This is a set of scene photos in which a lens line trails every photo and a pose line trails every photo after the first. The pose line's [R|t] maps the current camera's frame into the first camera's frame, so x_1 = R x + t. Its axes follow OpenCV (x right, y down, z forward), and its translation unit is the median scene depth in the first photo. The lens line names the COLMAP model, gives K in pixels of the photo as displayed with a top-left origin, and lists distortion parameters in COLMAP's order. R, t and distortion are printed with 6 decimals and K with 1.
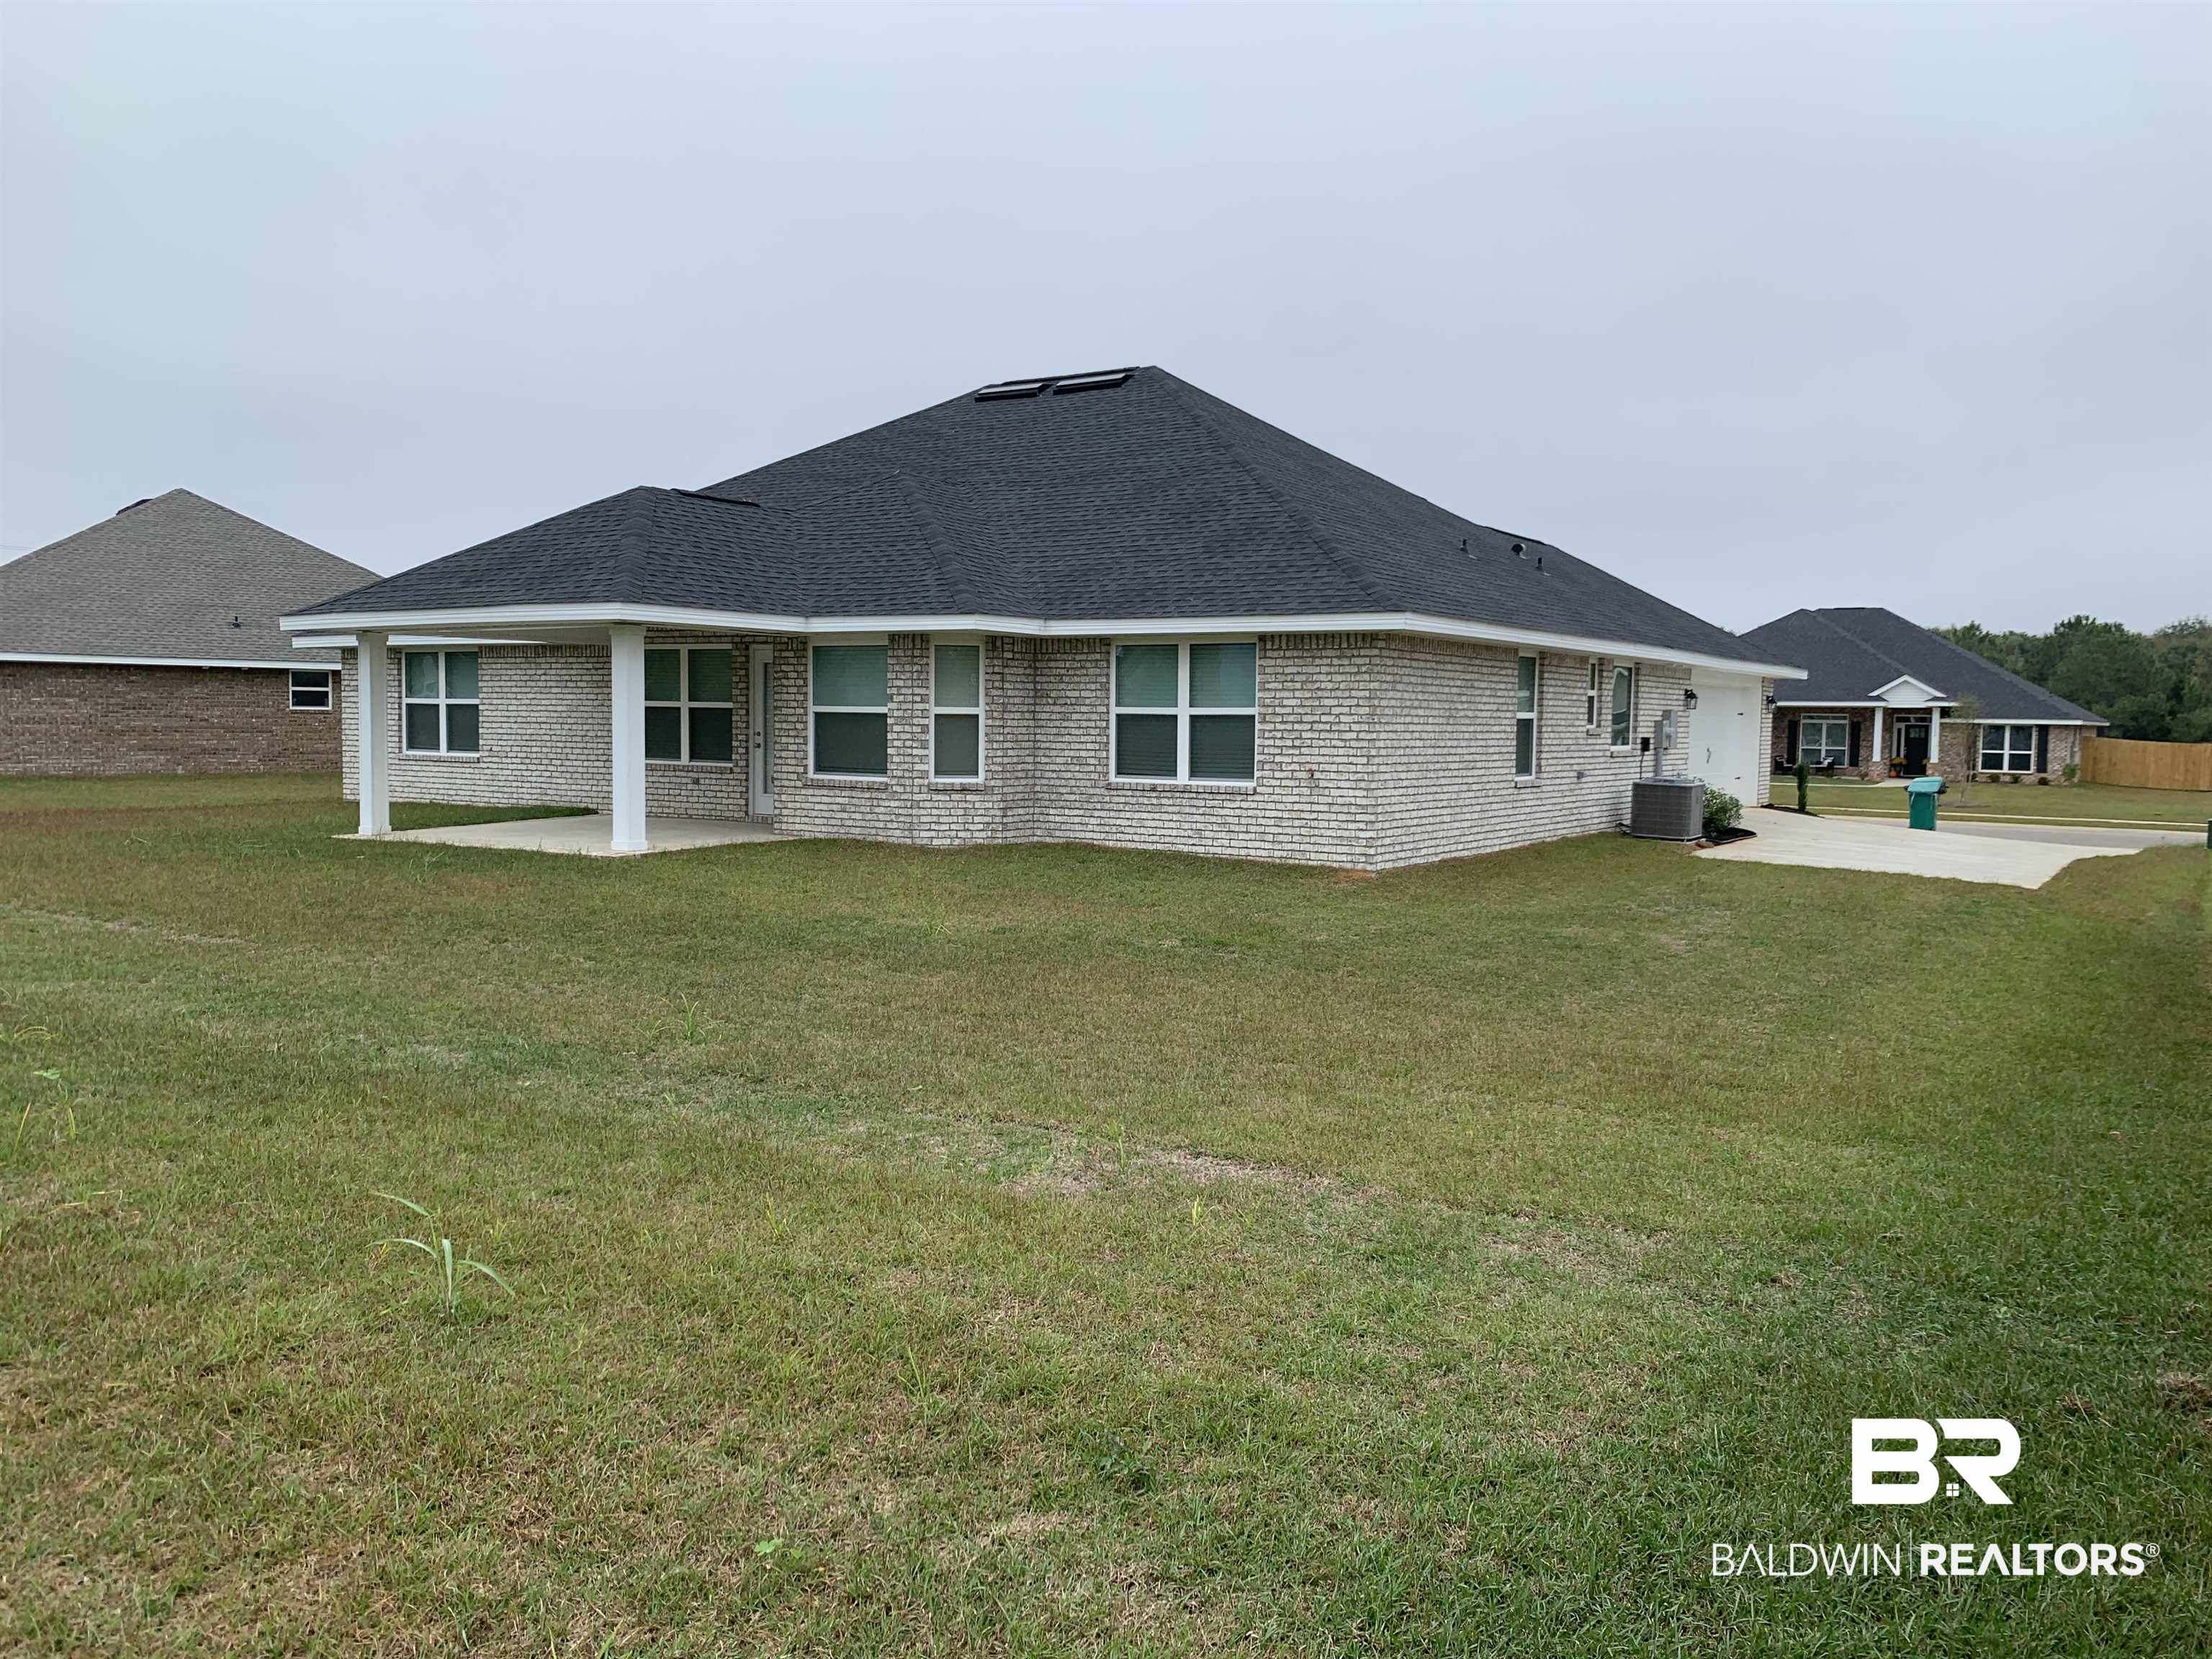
lens RADIAL K [[1671.6, 0, 1124.3], [0, 1671.6, 828.2], [0, 0, 1]] dist [0.041357, -0.026774]
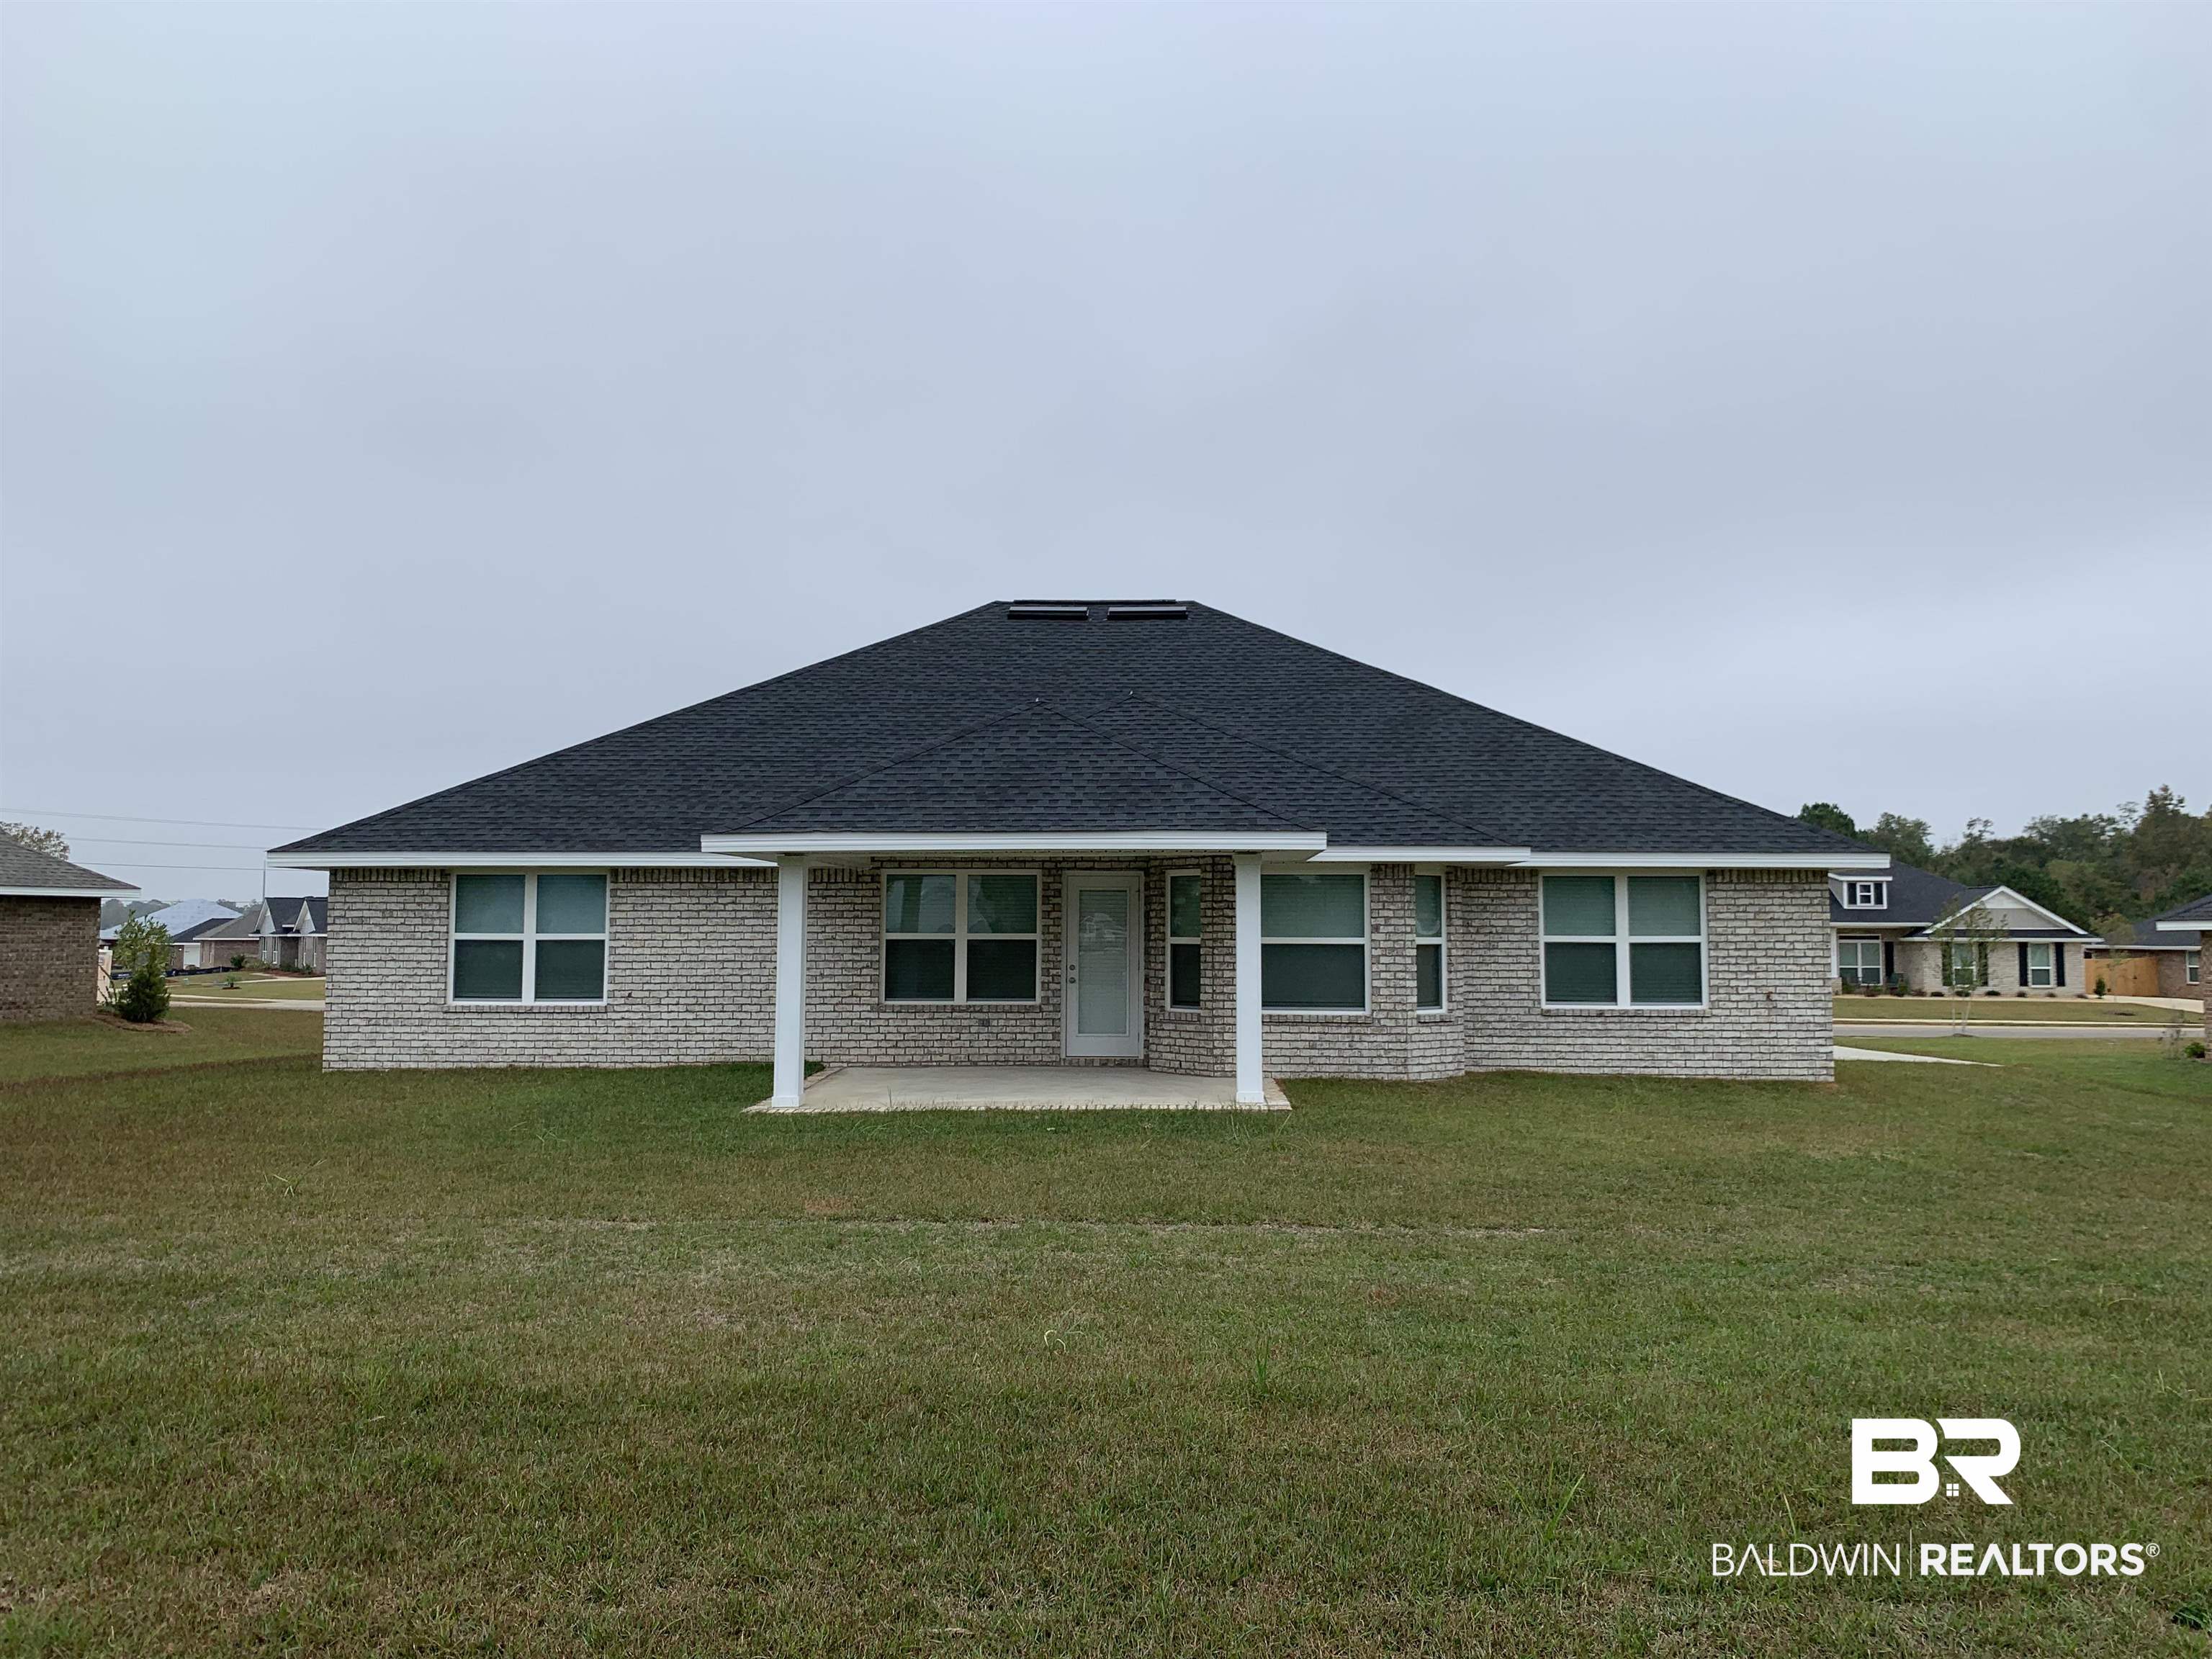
lens RADIAL K [[1671.6, 0, 1110.4], [0, 1671.6, 834.4], [0, 0, 1]] dist [0.041357, -0.026774]
pose [[0.861654, 0.023254, 0.506963, -0.762448], [0.042362, 0.992168, -0.117511, -0.024424], [-0.505725, 0.122729, 0.853920, 0.243977]]
